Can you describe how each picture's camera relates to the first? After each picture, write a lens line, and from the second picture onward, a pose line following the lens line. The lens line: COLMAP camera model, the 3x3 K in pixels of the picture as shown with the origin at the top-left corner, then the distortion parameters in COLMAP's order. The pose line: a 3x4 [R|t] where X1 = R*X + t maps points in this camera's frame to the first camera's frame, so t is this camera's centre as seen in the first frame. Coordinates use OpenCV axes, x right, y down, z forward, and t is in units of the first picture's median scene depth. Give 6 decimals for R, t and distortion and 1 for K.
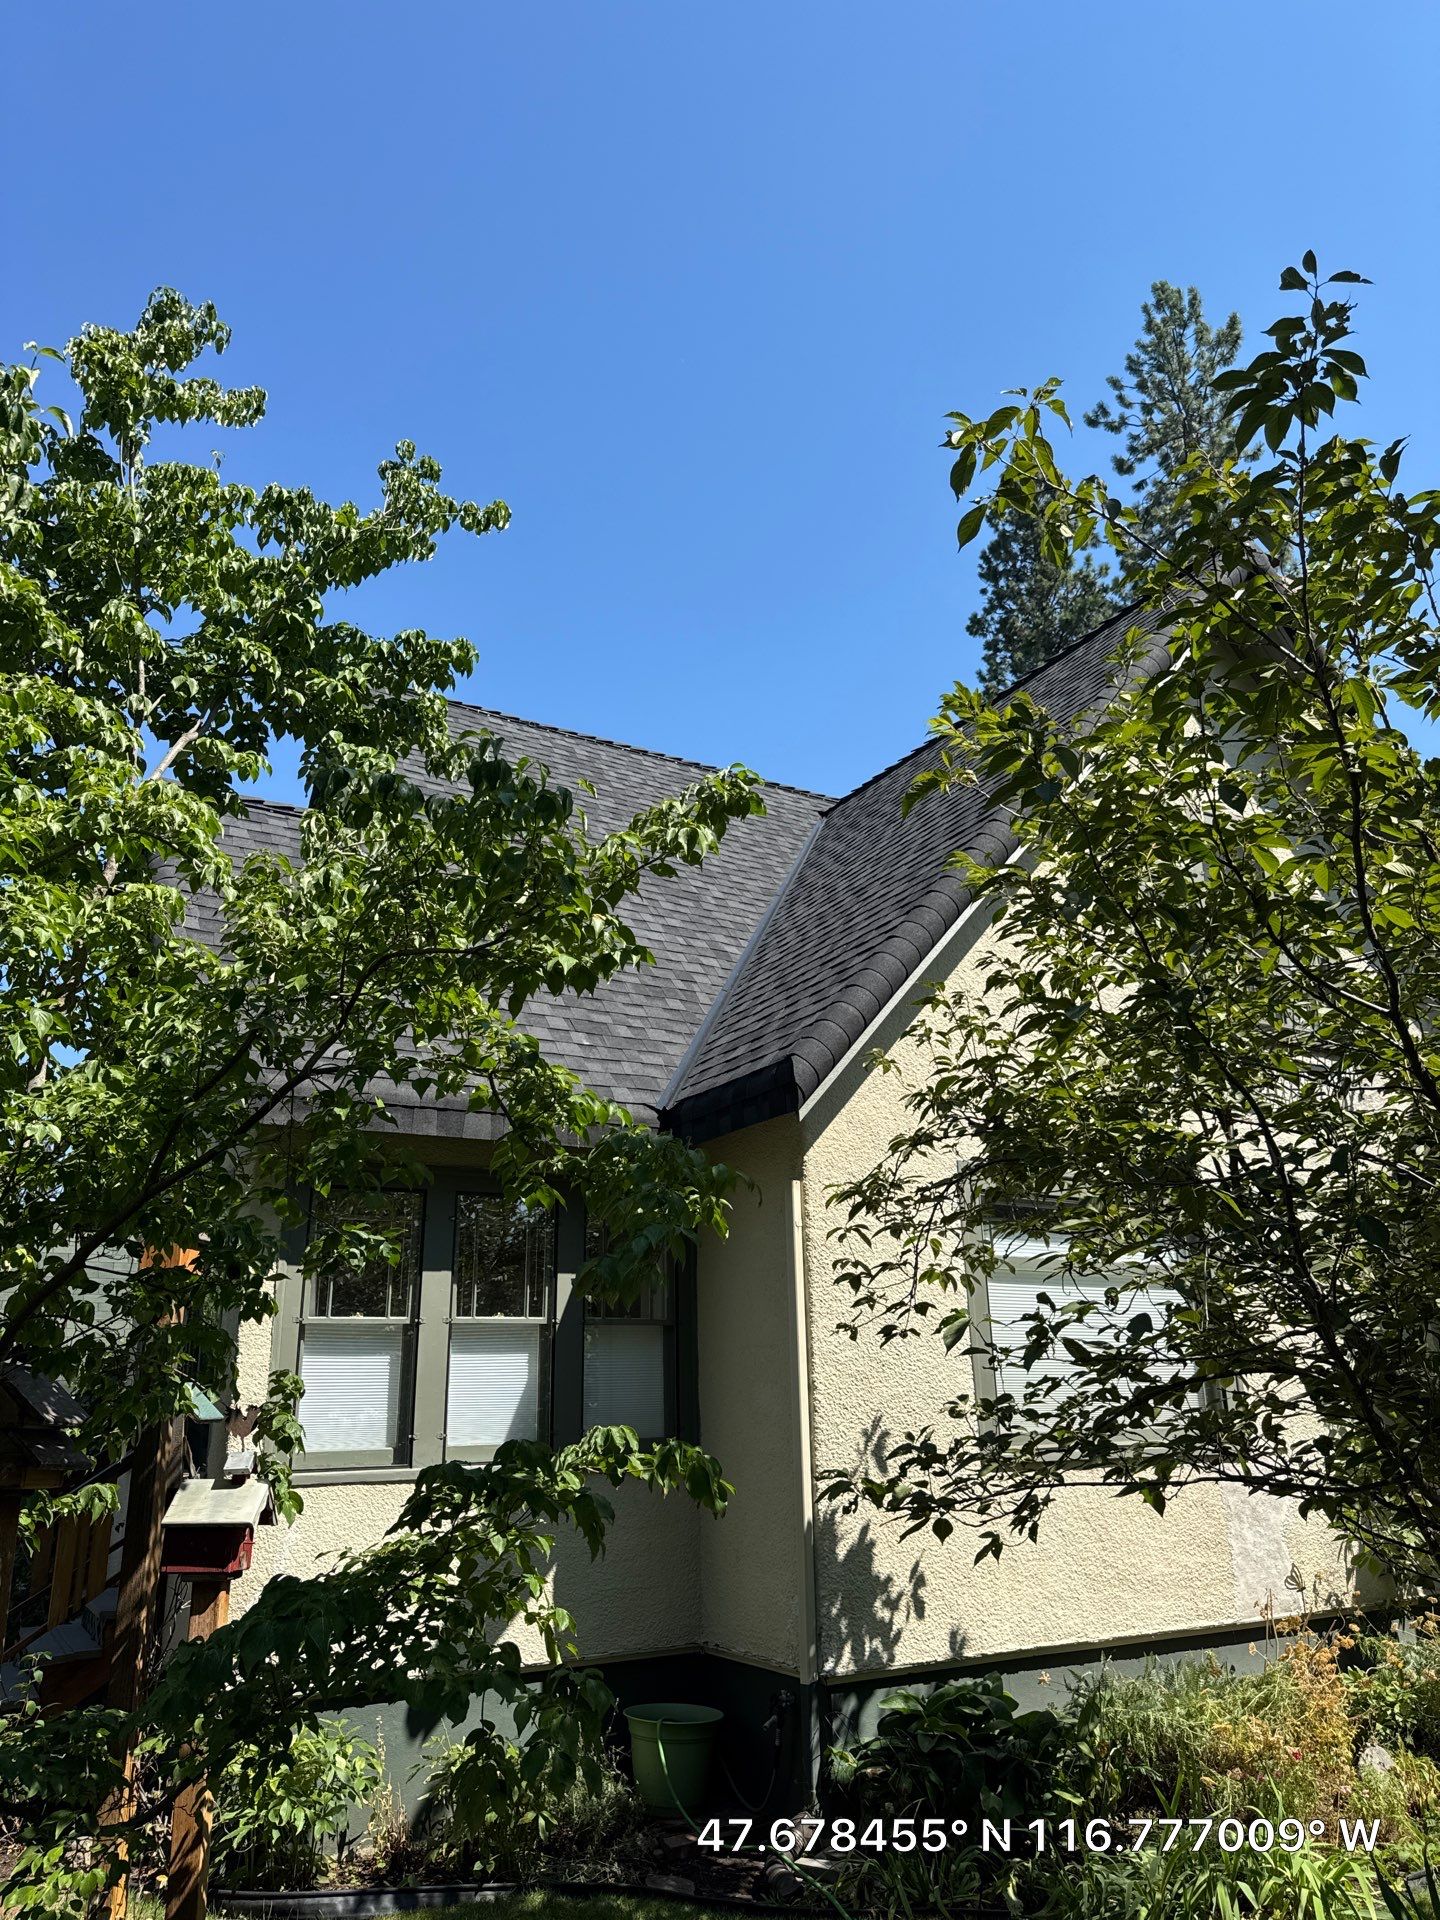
lens RADIAL K [[1382.4, 0, 676.2], [0, 1382.4, 905.1], [0, 0, 1]] dist [0.114570, -0.169446]
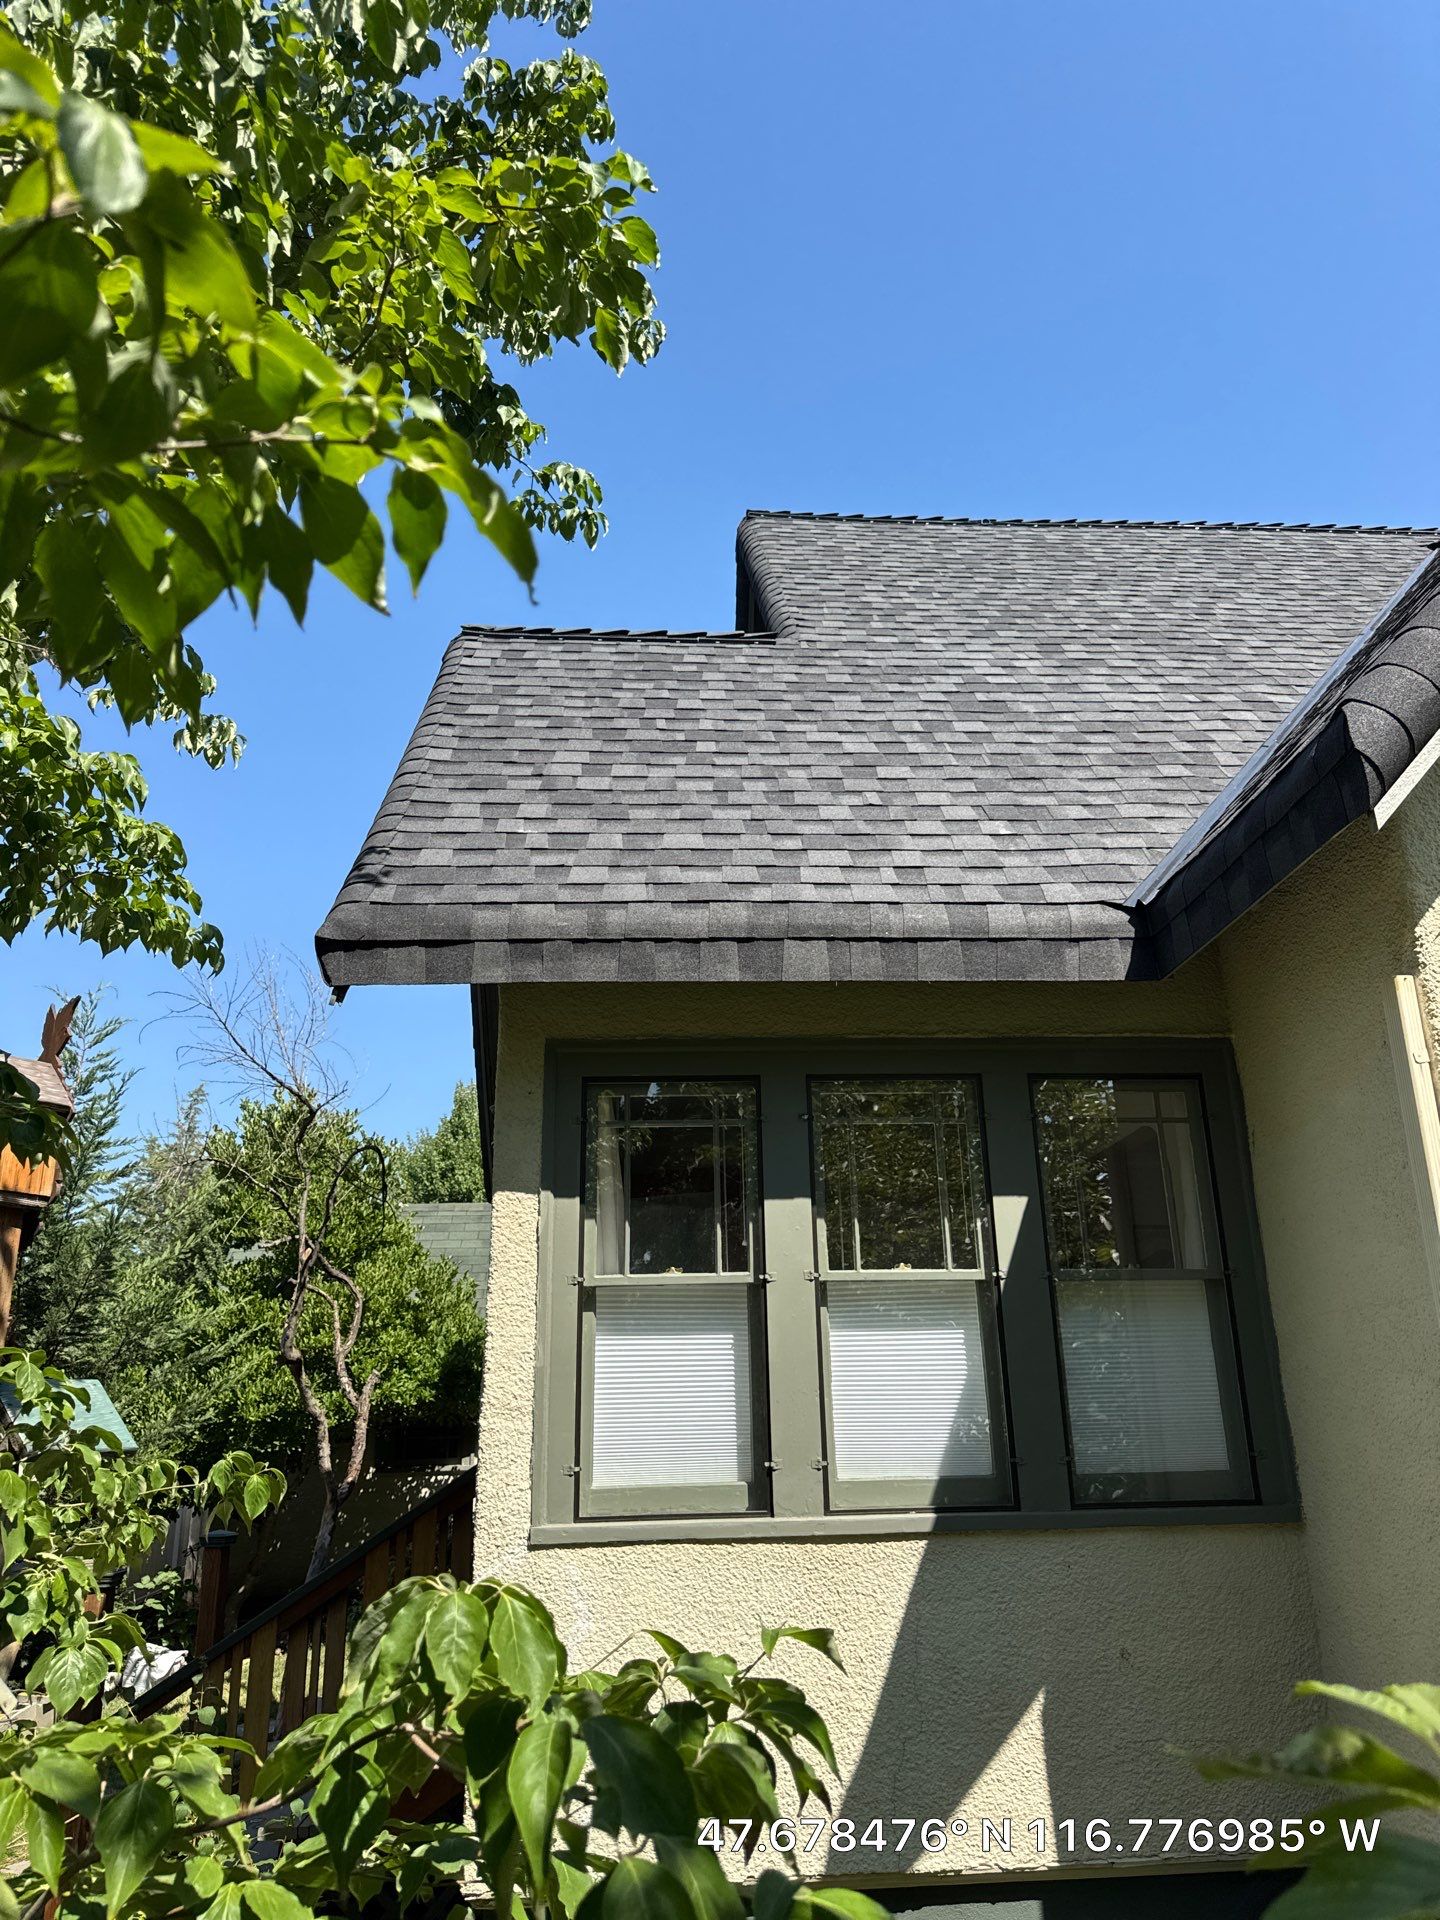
lens RADIAL K [[1382.4, 0, 676.2], [0, 1382.4, 905.1], [0, 0, 1]] dist [0.114570, -0.169446]
pose [[0.898194, -0.146663, -0.414412, 0.055521], [0.150625, 0.988316, -0.023308, 0.124759], [0.412989, -0.041486, 0.909791, 0.374875]]
